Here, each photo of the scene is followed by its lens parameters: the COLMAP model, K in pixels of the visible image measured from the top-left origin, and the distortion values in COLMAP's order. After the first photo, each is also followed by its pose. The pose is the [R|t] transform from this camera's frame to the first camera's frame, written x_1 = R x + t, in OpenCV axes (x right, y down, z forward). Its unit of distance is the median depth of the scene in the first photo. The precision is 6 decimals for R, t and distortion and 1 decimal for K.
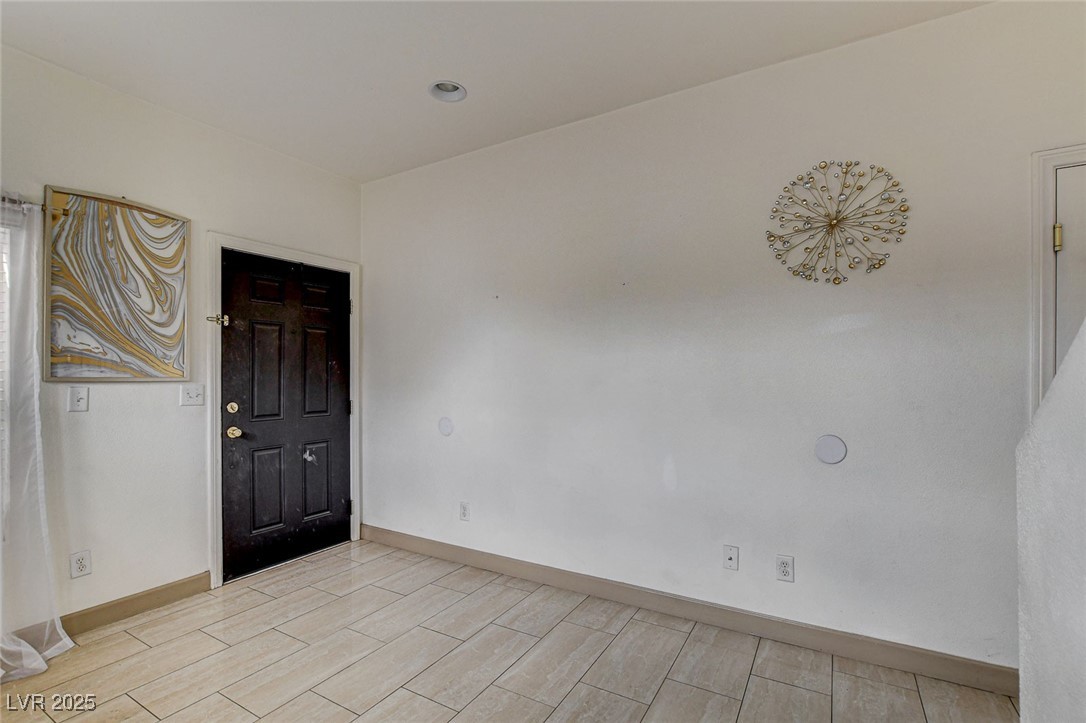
lens RADIAL K [[519.8, 0, 562.5], [0, 519.8, 381.1], [0, 0, 1]] dist [-0.022575, 0.000049]
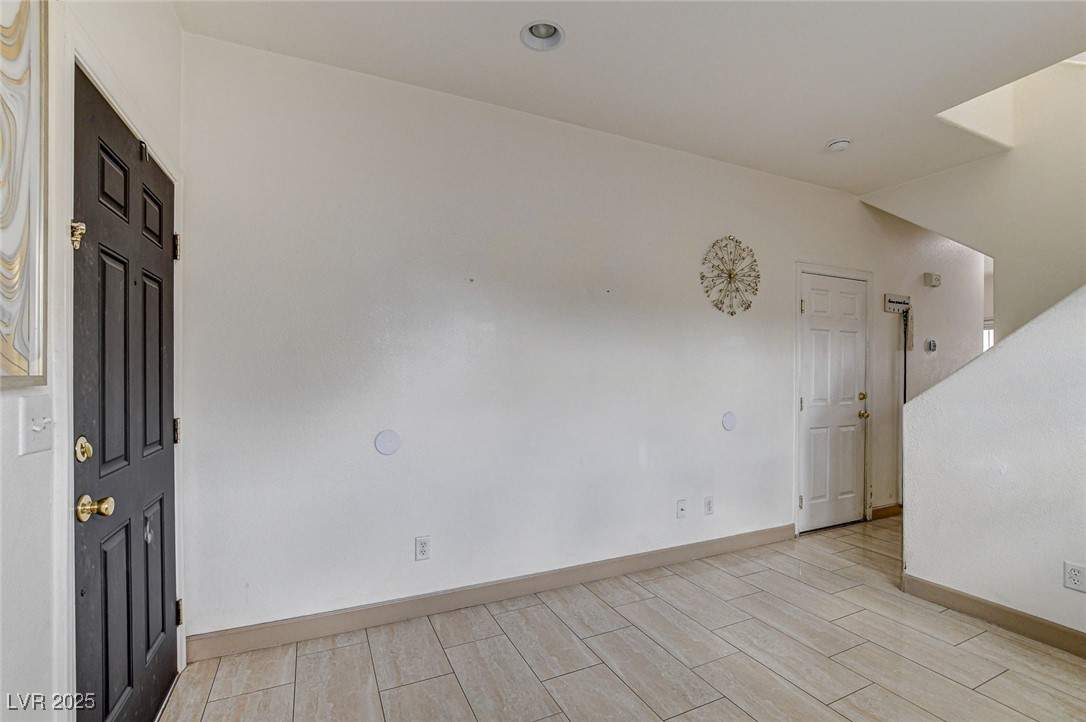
lens RADIAL K [[503.8, 0, 547.4], [0, 503.8, 380.4], [0, 0, 1]] dist [-0.011805, -0.000036]
pose [[0.542622, -0.010764, 0.839908, -1.001741], [0.006981, 0.999941, 0.008305, -0.006572], [-0.839948, 0.001357, 0.542665, 0.605145]]
